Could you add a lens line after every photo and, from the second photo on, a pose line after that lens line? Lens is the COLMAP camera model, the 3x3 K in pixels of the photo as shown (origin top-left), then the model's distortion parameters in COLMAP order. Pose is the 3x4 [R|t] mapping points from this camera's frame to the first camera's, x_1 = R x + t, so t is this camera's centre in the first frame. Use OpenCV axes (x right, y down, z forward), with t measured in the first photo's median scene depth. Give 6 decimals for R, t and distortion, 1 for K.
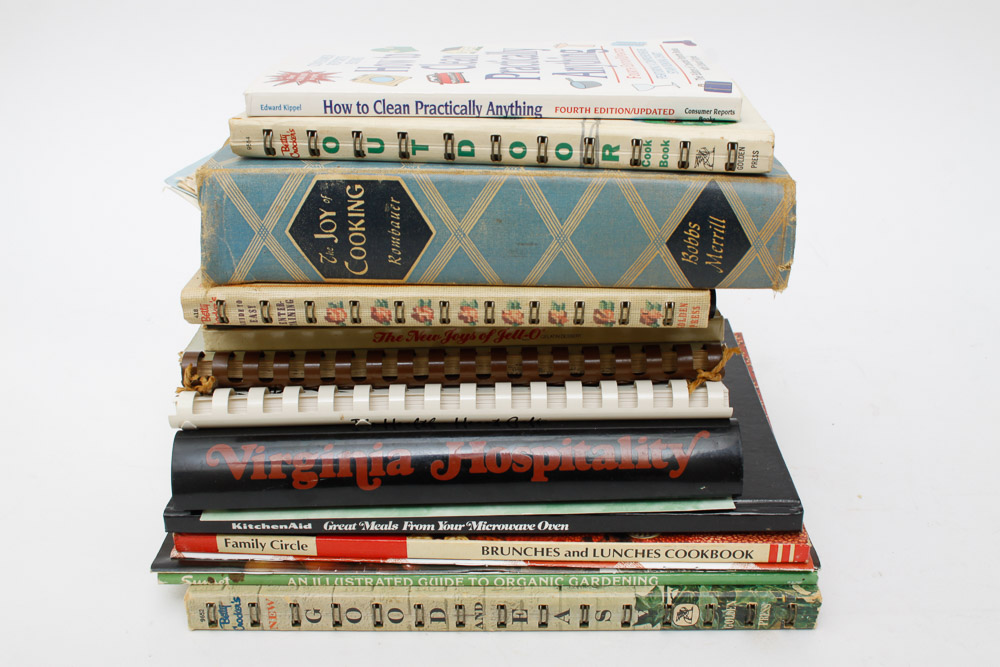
lens RADIAL K [[1159.0, 0, 500.0], [0, 1159.0, 333.5], [0, 0, 1]] dist [-0.156724, -0.017771]
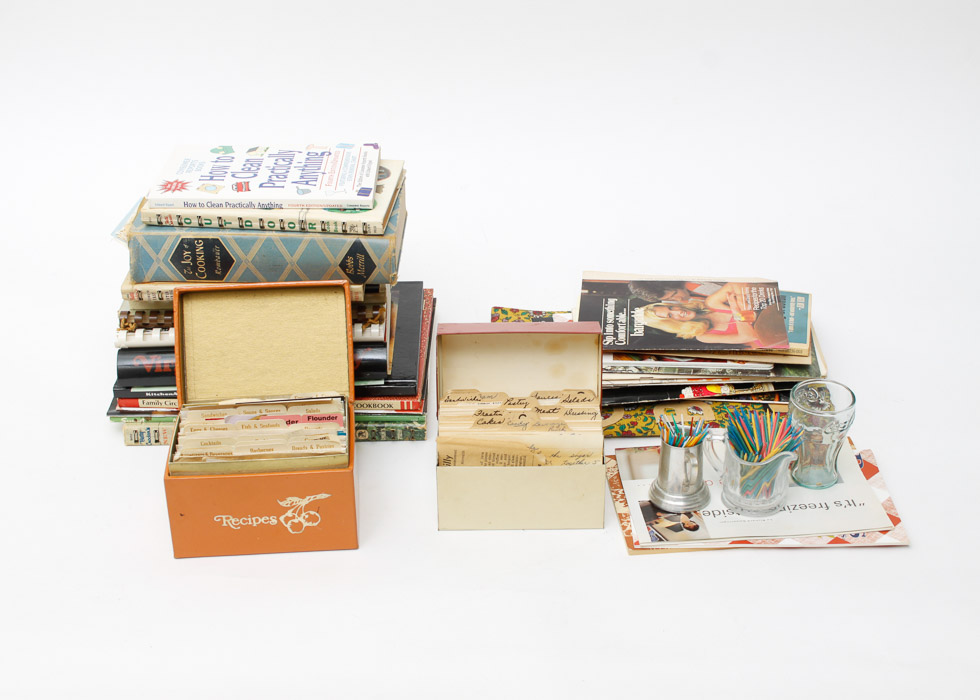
lens RADIAL K [[1599.4, 0, 490.0], [0, 1599.4, 350.0], [0, 0, 1]] dist [0.009487, -0.028172]
pose [[0.999945, -0.005050, 0.009223, 0.402833], [0.004106, 0.995016, 0.099631, -0.219648], [-0.009680, -0.099587, 0.994982, -2.083613]]
